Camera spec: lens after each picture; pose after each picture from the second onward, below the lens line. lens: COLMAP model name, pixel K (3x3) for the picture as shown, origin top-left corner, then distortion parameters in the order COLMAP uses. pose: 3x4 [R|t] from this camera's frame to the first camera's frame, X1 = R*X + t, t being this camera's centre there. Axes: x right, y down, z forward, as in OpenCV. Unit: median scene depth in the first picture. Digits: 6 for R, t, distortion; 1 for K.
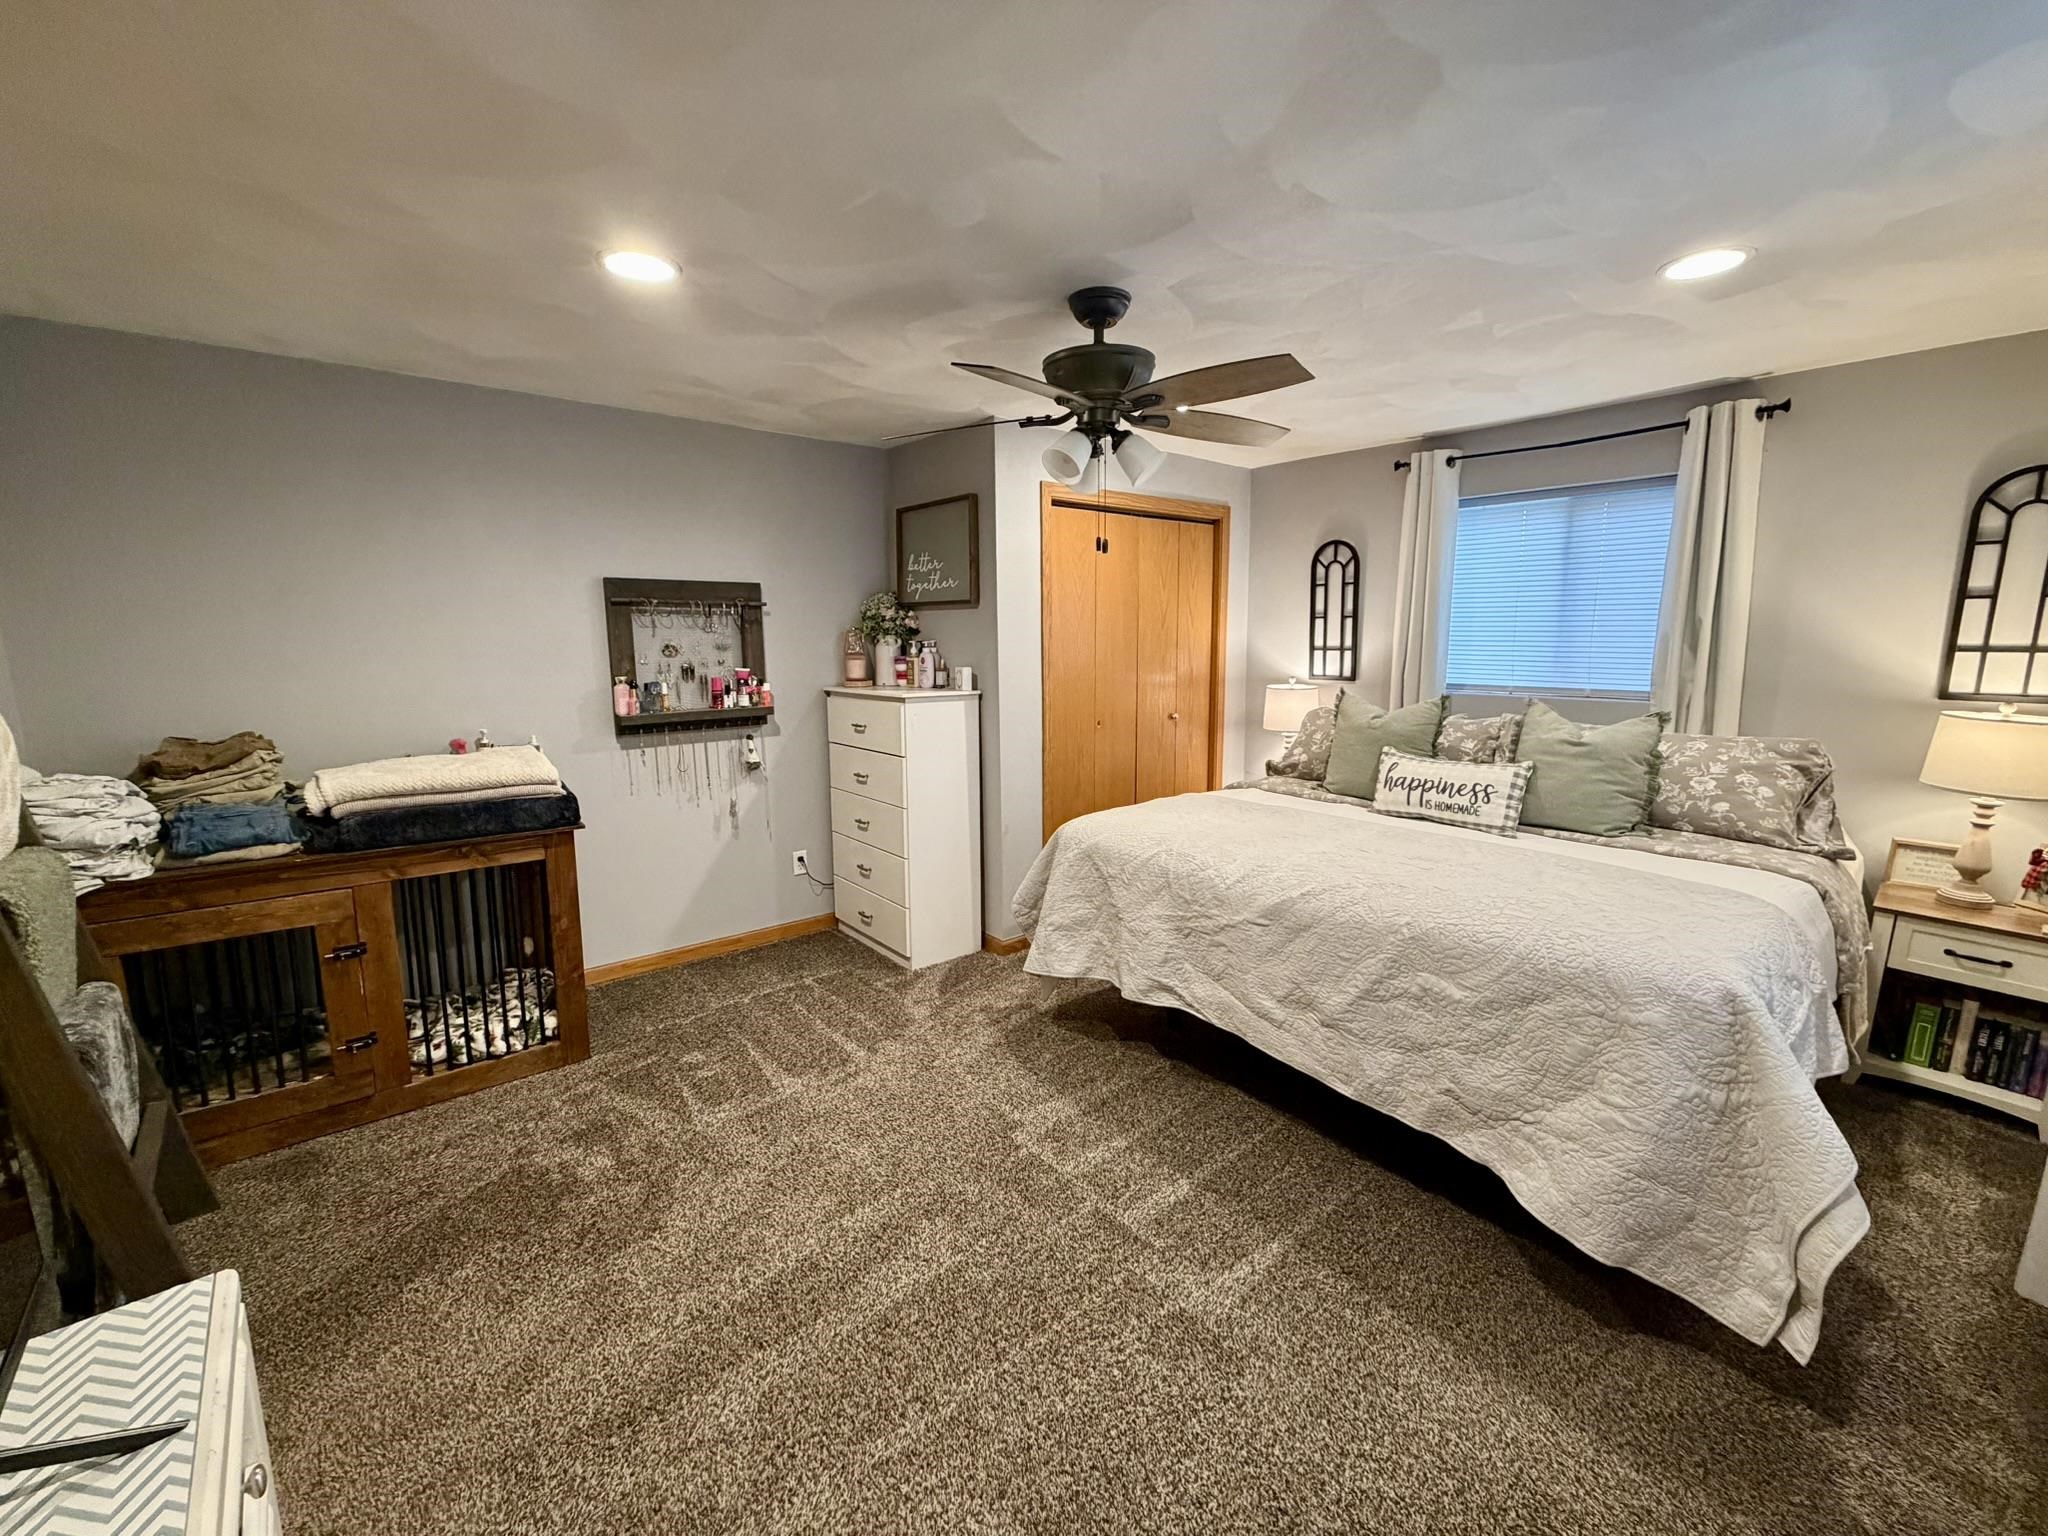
lens RADIAL K [[814.1, 0, 1019.3], [0, 814.1, 765.2], [0, 0, 1]] dist [-0.000806, -0.000491]
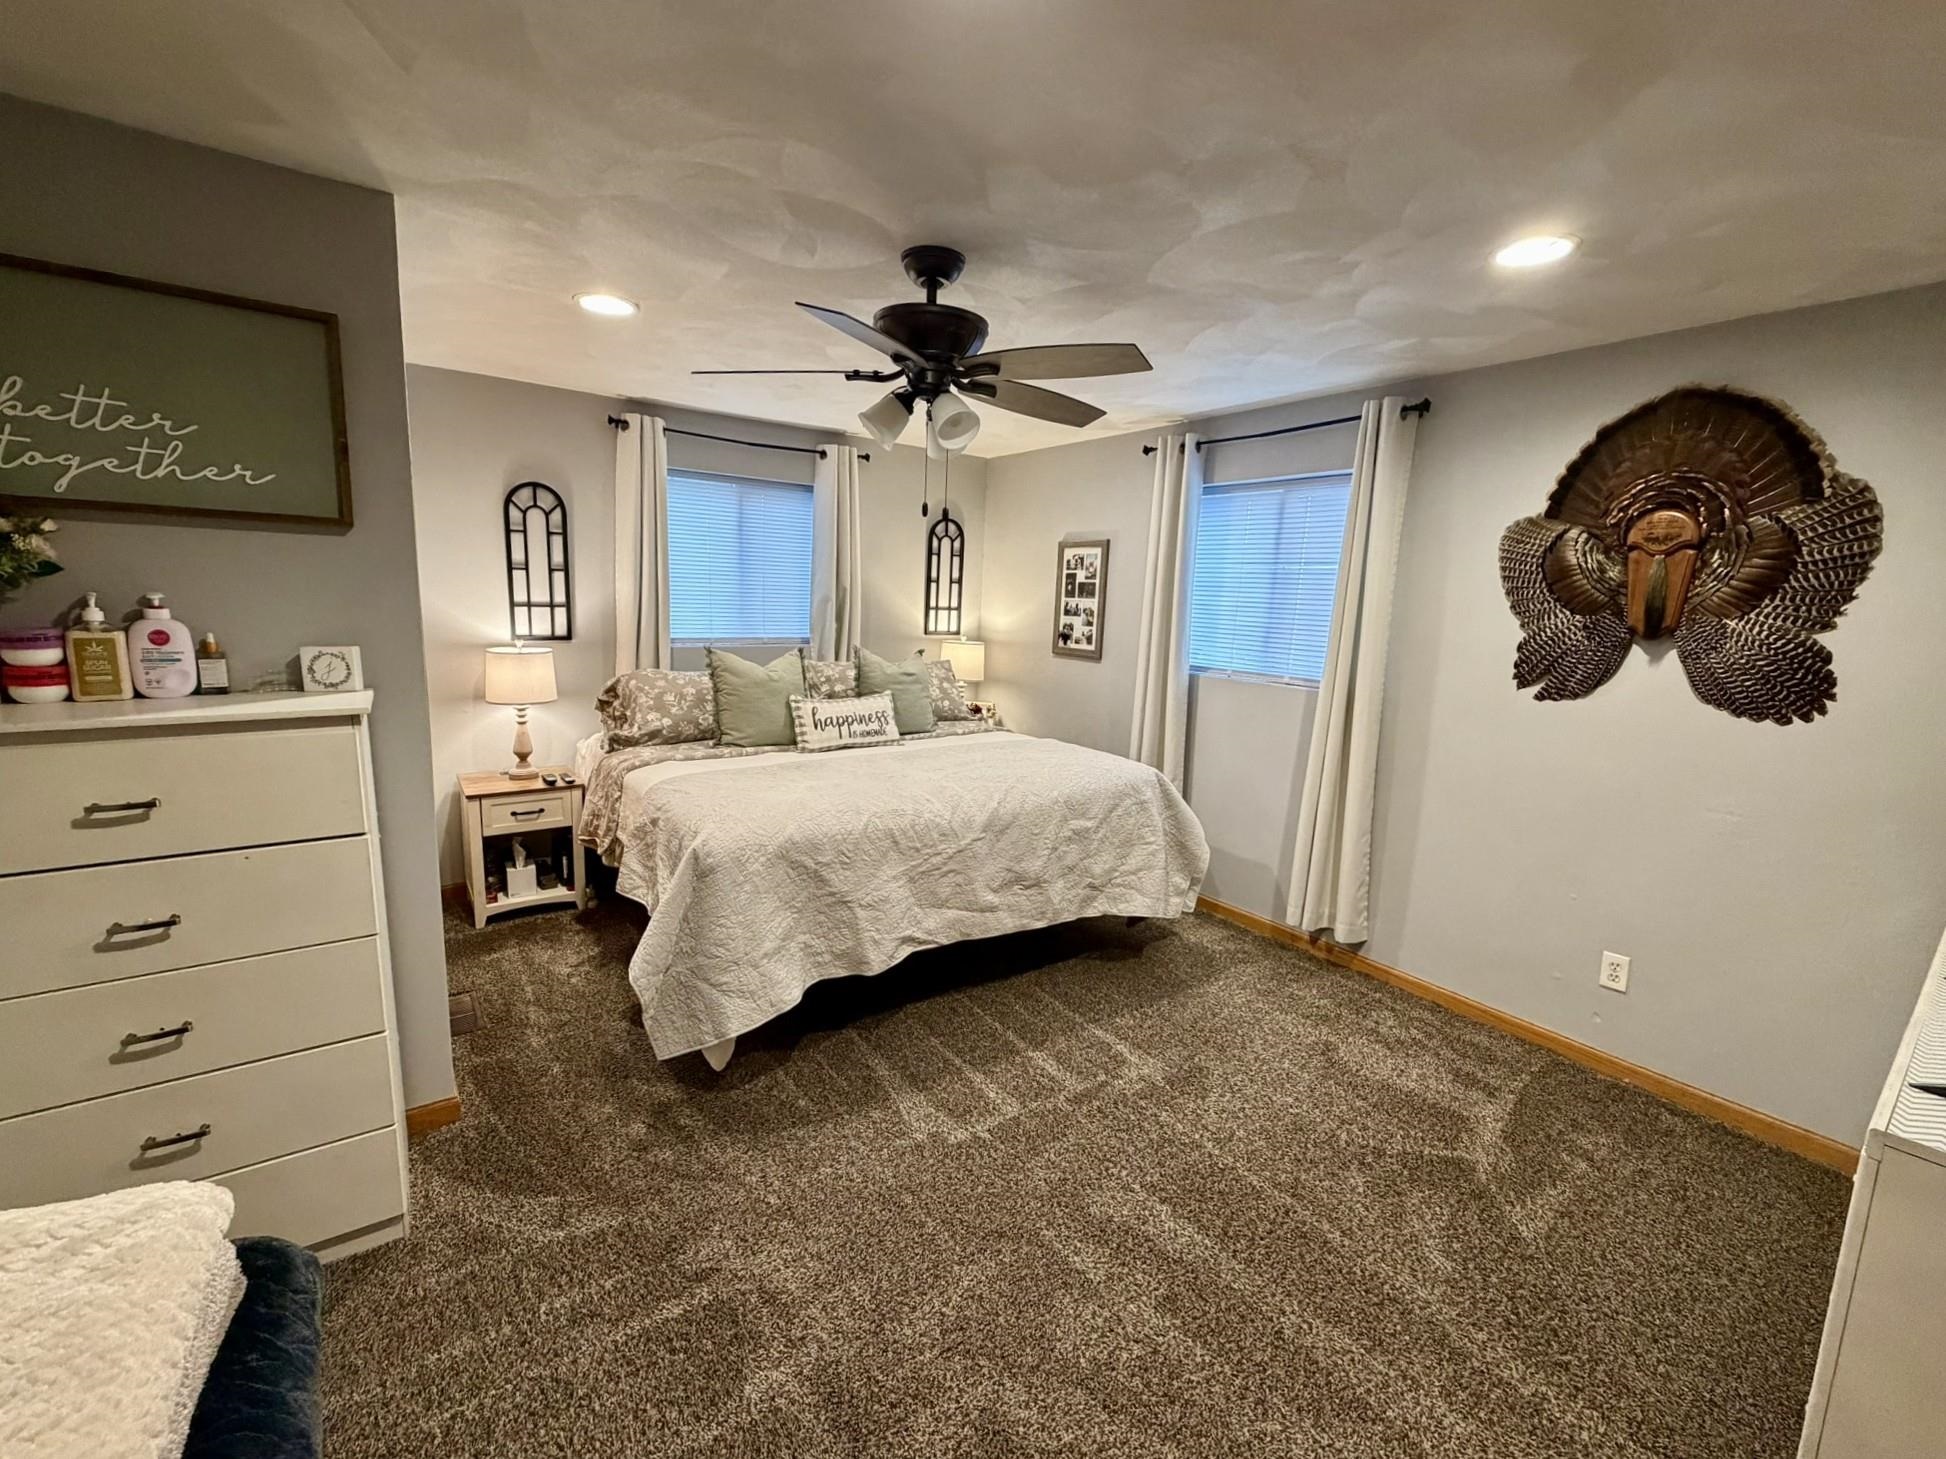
lens RADIAL K [[815.0, 0, 969.0], [0, 815.0, 728.2], [0, 0, 1]] dist [0.000556, 0.000074]
pose [[0.073748, -0.152103, 0.985609, -0.626805], [0.127463, 0.981633, 0.141952, -0.102029], [-0.989098, 0.115160, 0.091781, 0.619719]]
